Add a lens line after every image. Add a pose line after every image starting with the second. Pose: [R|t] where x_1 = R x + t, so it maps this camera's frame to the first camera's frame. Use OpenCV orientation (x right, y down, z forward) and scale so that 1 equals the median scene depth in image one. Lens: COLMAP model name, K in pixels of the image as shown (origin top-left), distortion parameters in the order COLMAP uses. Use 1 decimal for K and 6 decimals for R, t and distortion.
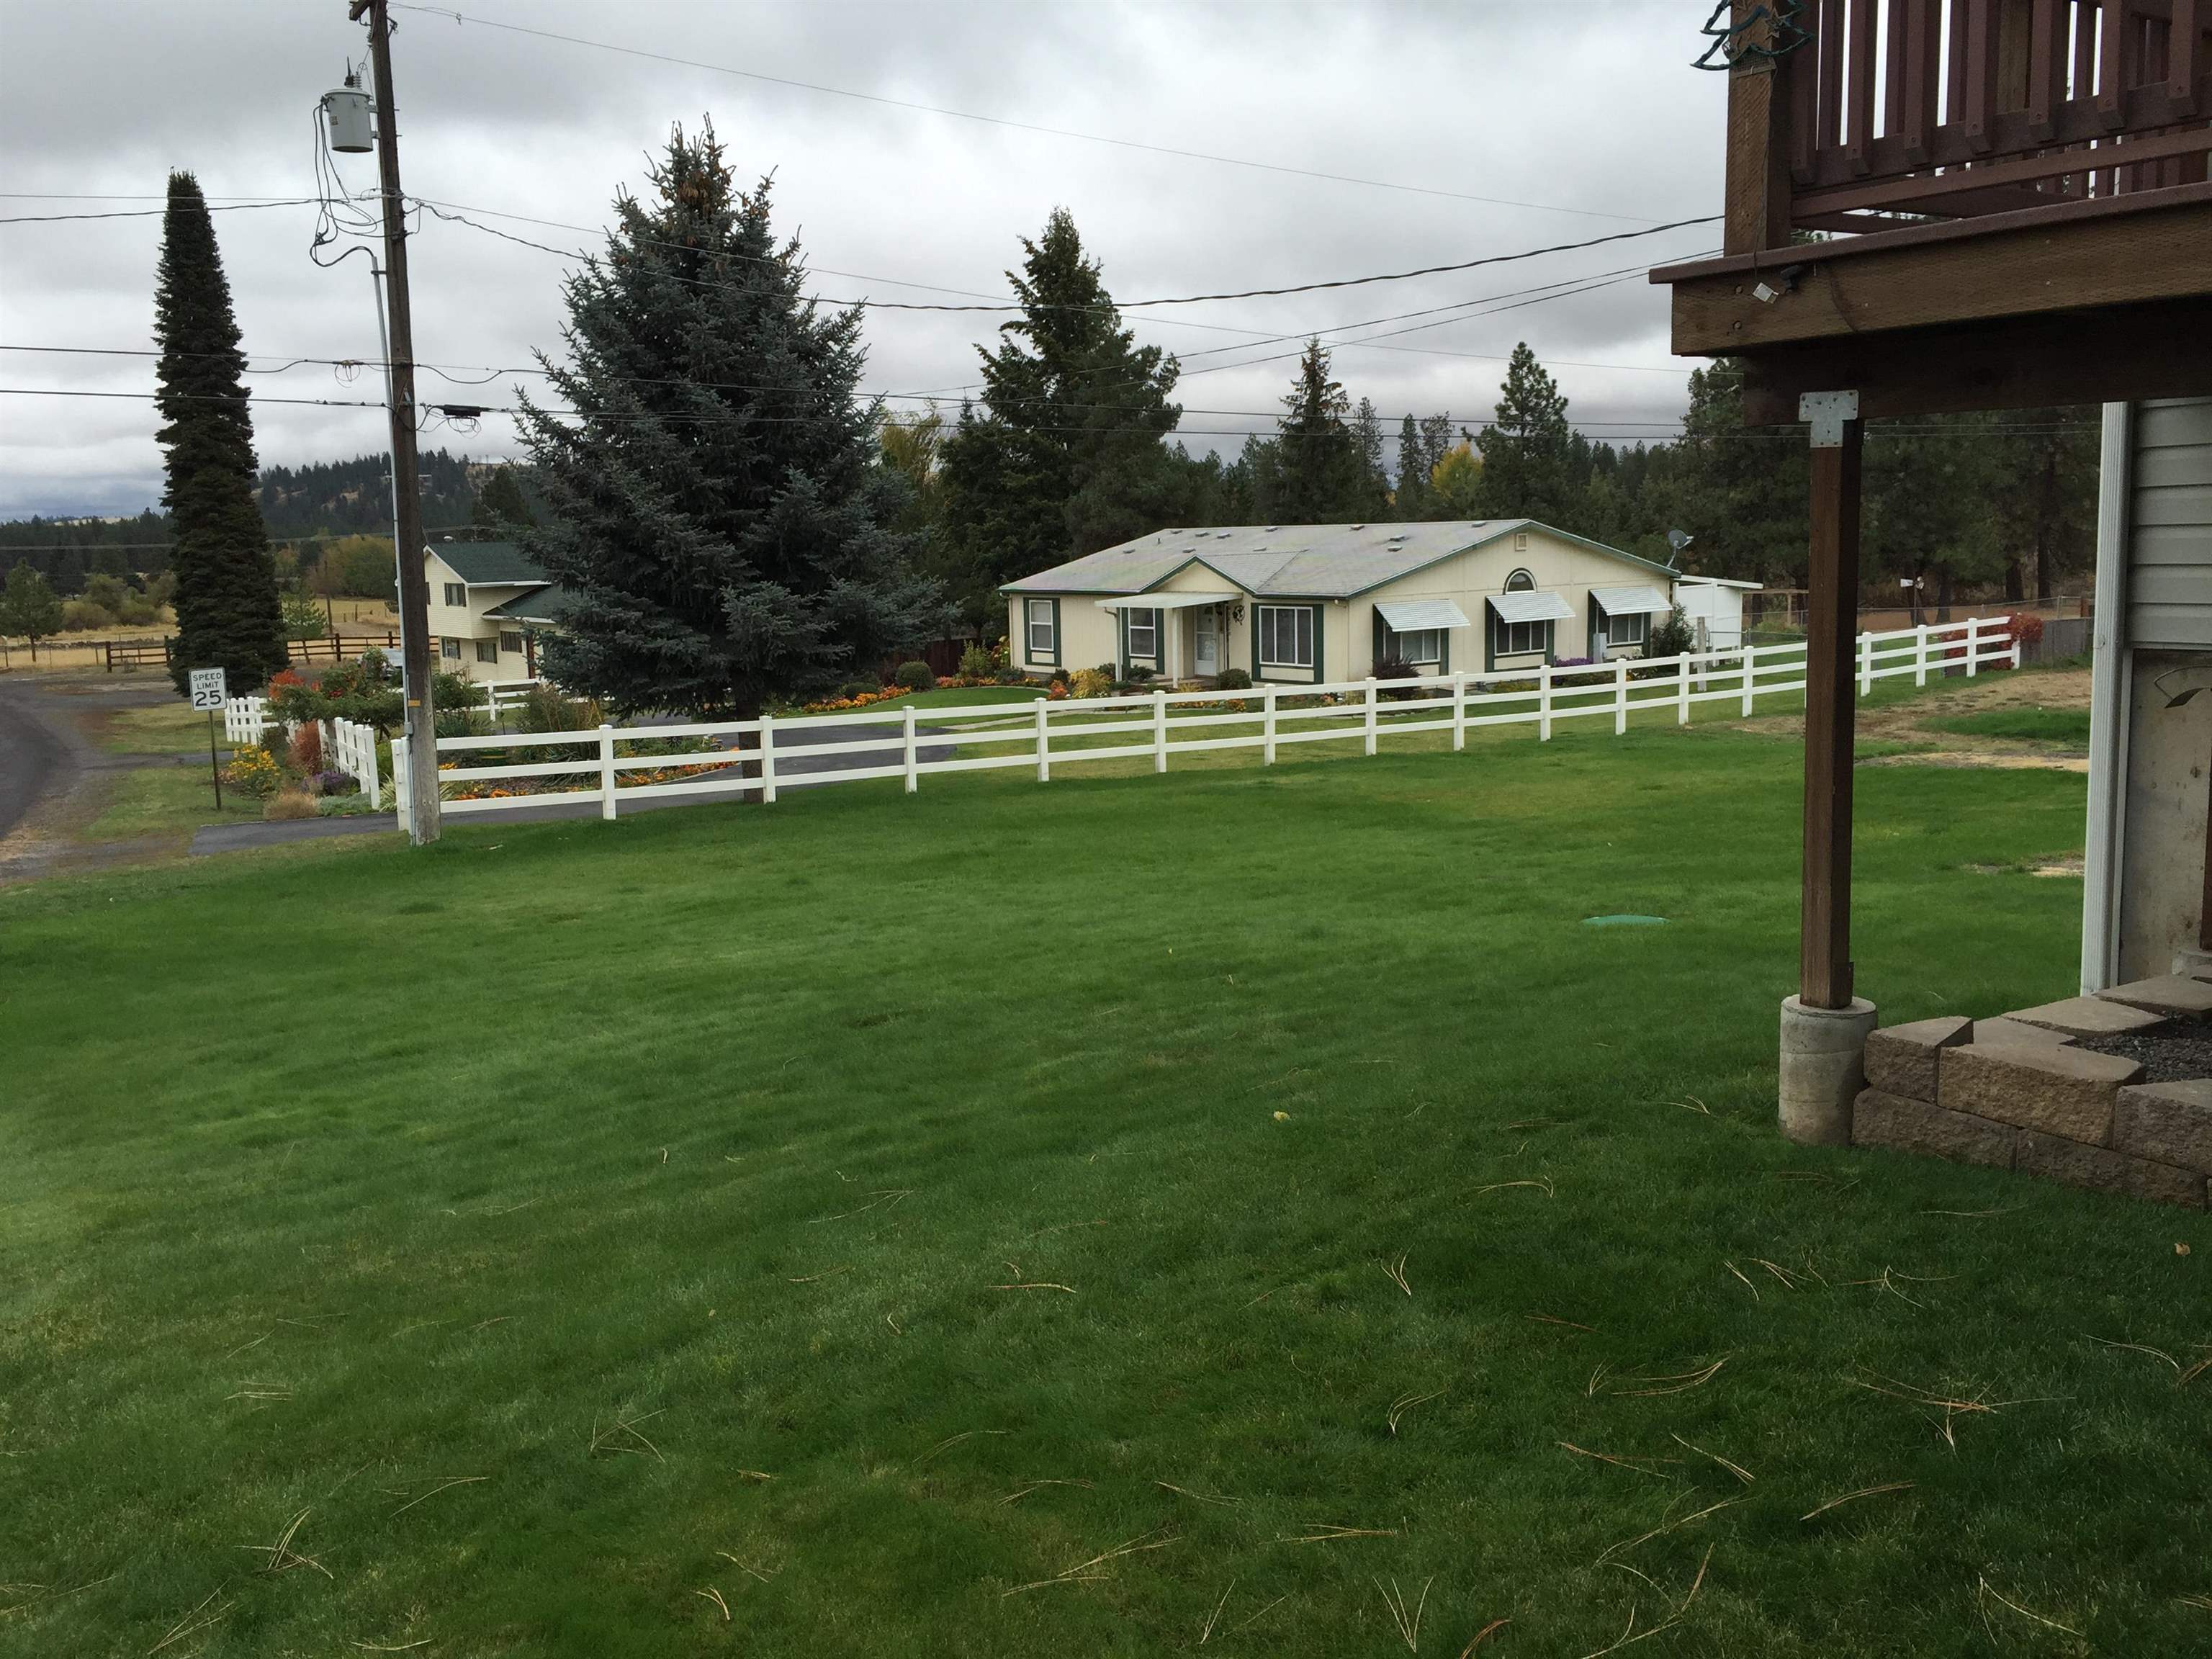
lens RADIAL K [[1893.2, 0, 1112.8], [0, 1893.2, 798.6], [0, 0, 1]] dist [0.092467, -0.128877]
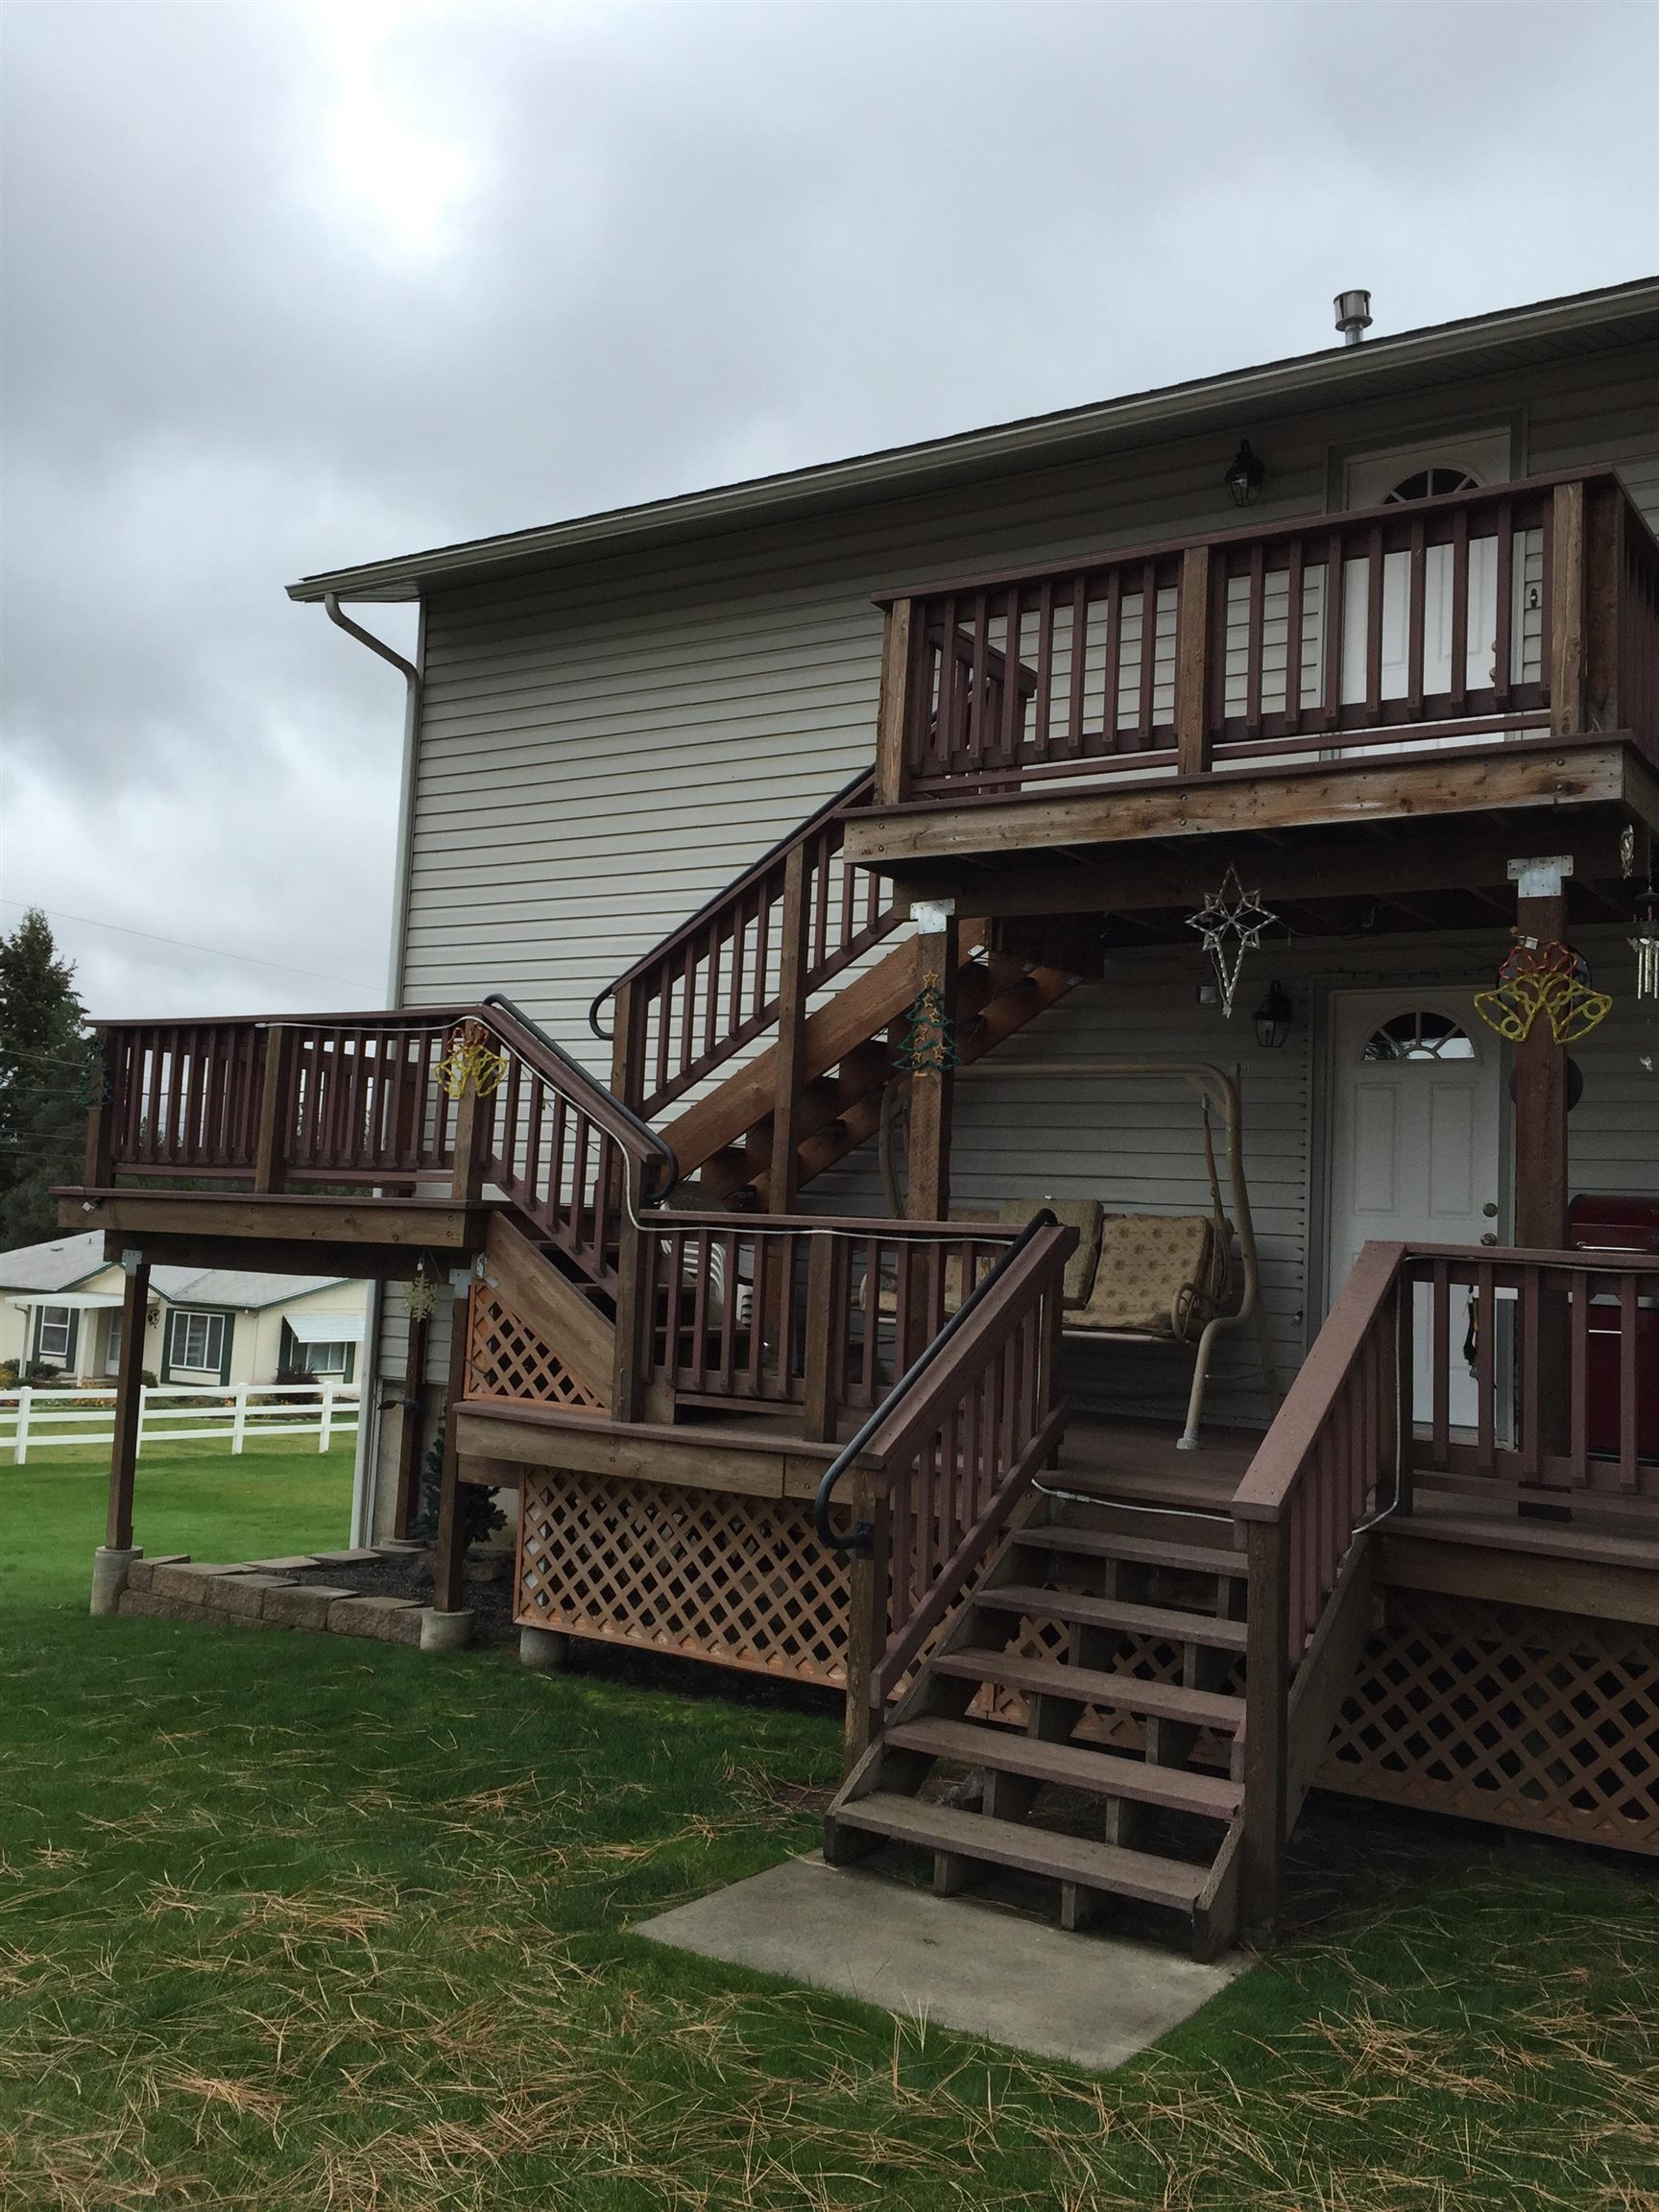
lens RADIAL K [[1893.2, 0, 832.1], [0, 1893.2, 1110.6], [0, 0, 1]] dist [0.092467, -0.128877]
pose [[0.931220, 0.096358, 0.351489, 0.034091], [-0.021101, 0.977053, -0.211949, 0.007365], [-0.363846, 0.189954, 0.911884, -0.129078]]
